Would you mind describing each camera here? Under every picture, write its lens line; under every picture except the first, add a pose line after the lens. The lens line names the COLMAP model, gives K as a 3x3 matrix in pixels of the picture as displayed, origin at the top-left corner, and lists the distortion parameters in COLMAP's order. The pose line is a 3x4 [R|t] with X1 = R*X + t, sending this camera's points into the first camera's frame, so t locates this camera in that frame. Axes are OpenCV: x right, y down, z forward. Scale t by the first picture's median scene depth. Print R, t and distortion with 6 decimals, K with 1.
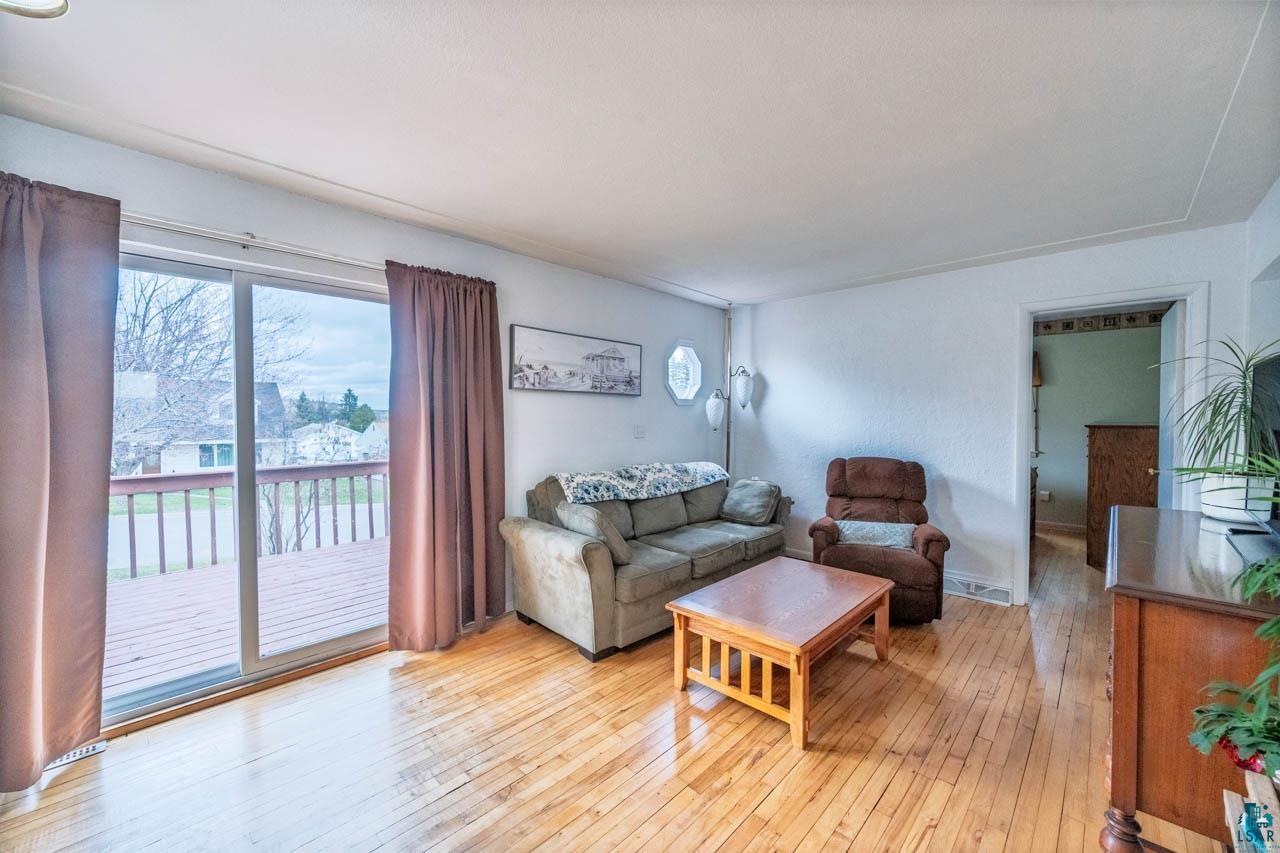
lens RADIAL K [[498.2, 0, 640.7], [0, 498.2, 423.5], [0, 0, 1]] dist [-0.002216, -0.000069]
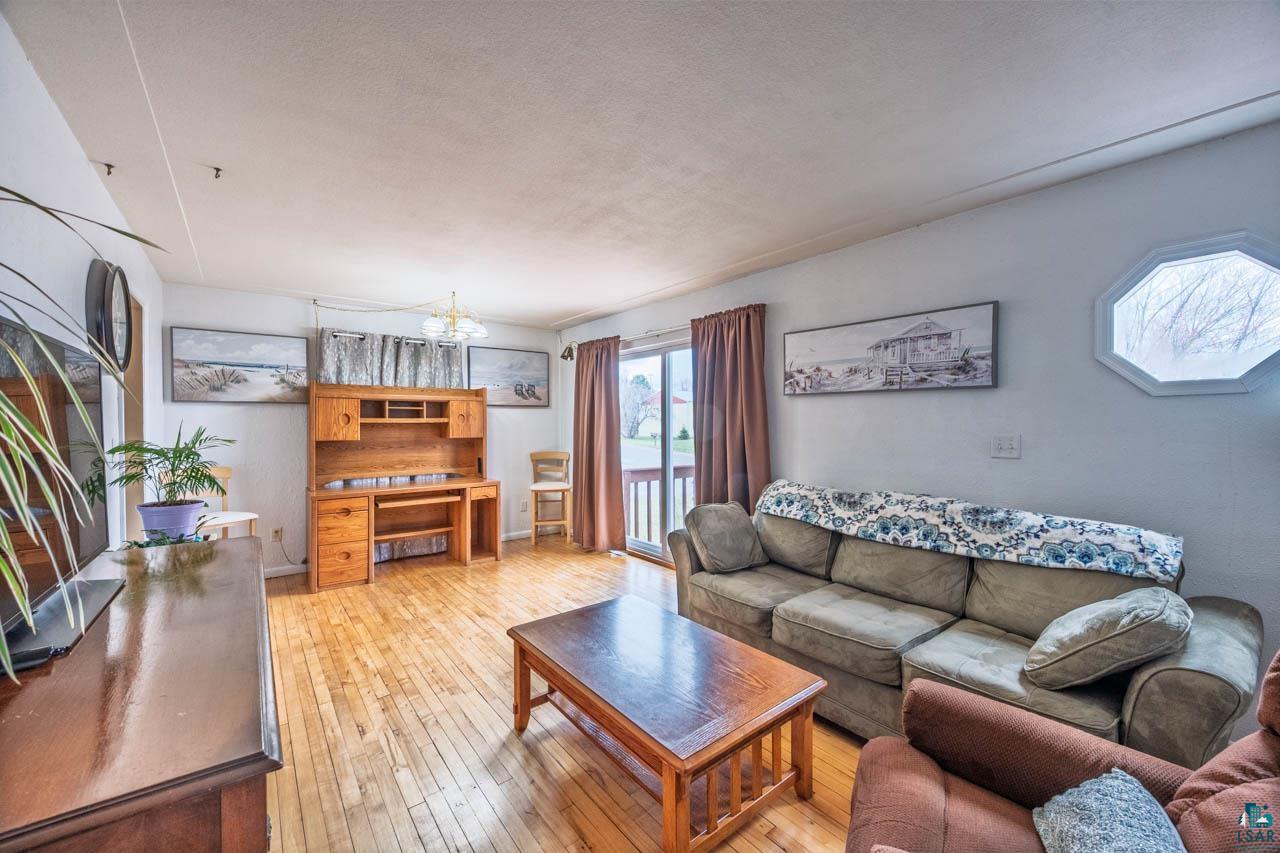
lens RADIAL K [[498.2, 0, 637.9], [0, 498.2, 425.2], [0, 0, 1]] dist [-0.002216, -0.000069]
pose [[-0.140131, 0.003439, -0.990127, 0.784041], [-0.014513, 0.999879, 0.005527, -0.008757], [0.990027, 0.015144, -0.140064, 0.809298]]
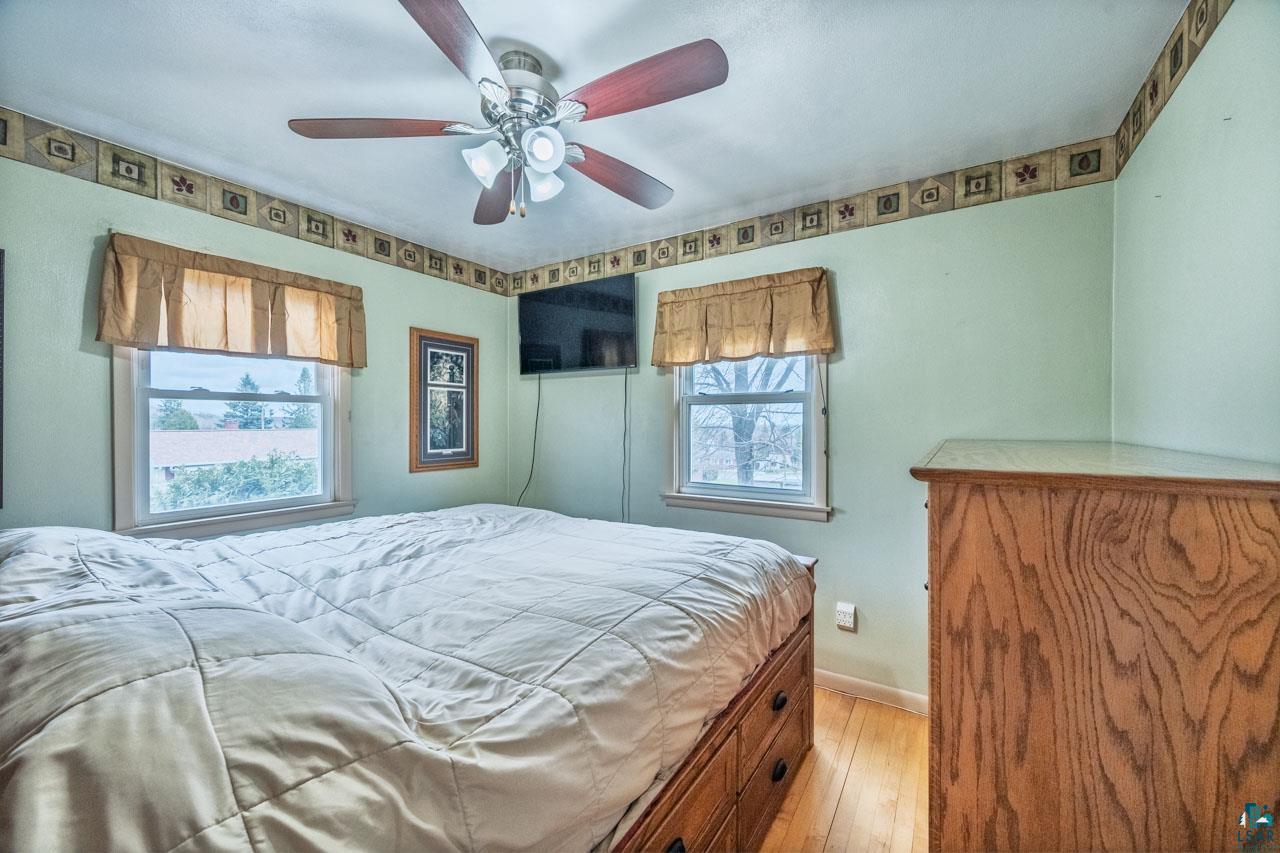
lens RADIAL K [[498.2, 0, 636.7], [0, 498.2, 423.9], [0, 0, 1]] dist [-0.002216, -0.000069]
pose [[0.982772, -0.001660, 0.184817, 0.958812], [0.004715, 0.999859, -0.016093, -0.014912], [-0.184764, 0.016687, 0.982641, 1.055900]]
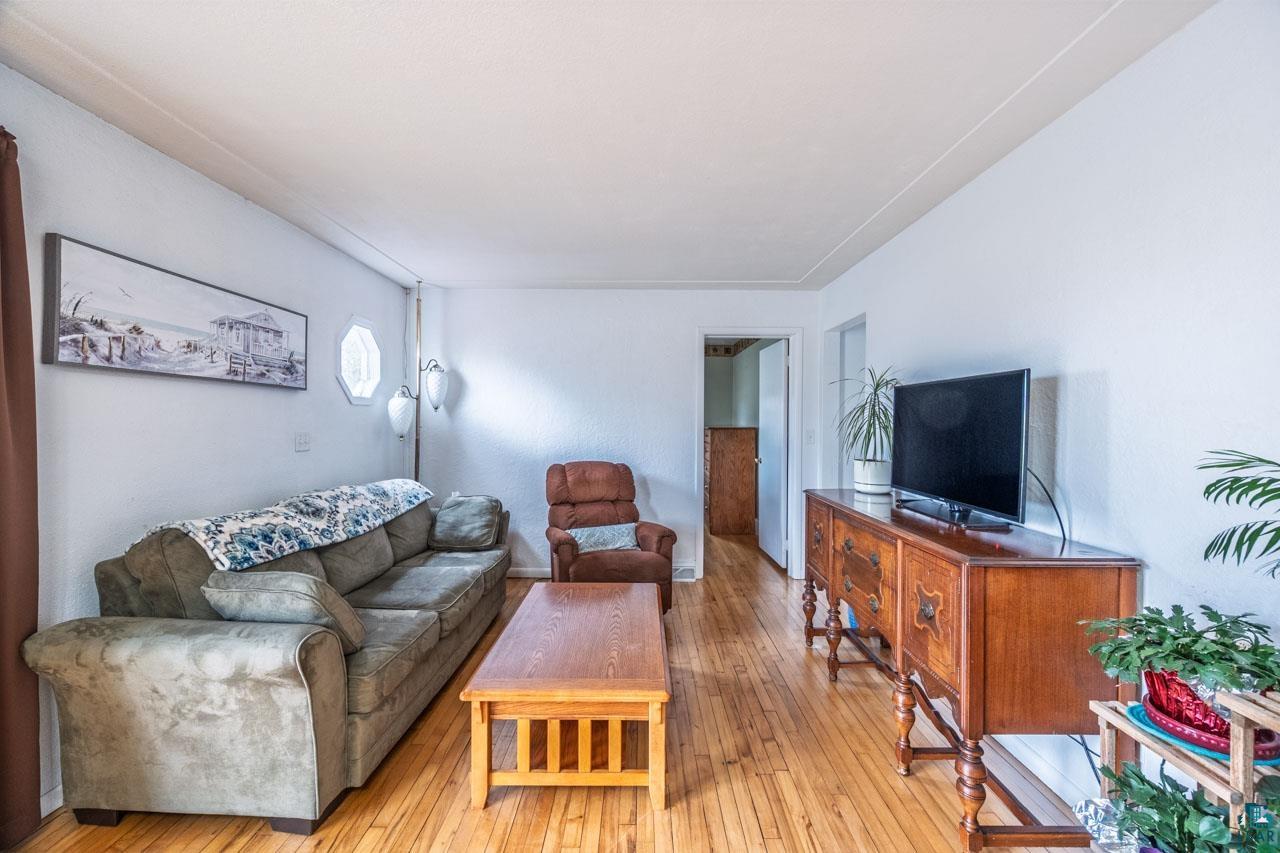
lens RADIAL K [[498.2, 0, 640.2], [0, 498.2, 424.4], [0, 0, 1]] dist [-0.002216, -0.000069]
pose [[0.725097, -0.004081, 0.688635, -0.168340], [0.007336, 0.999971, -0.001798, -0.004113], [-0.688608, 0.006355, 0.725106, 0.230896]]
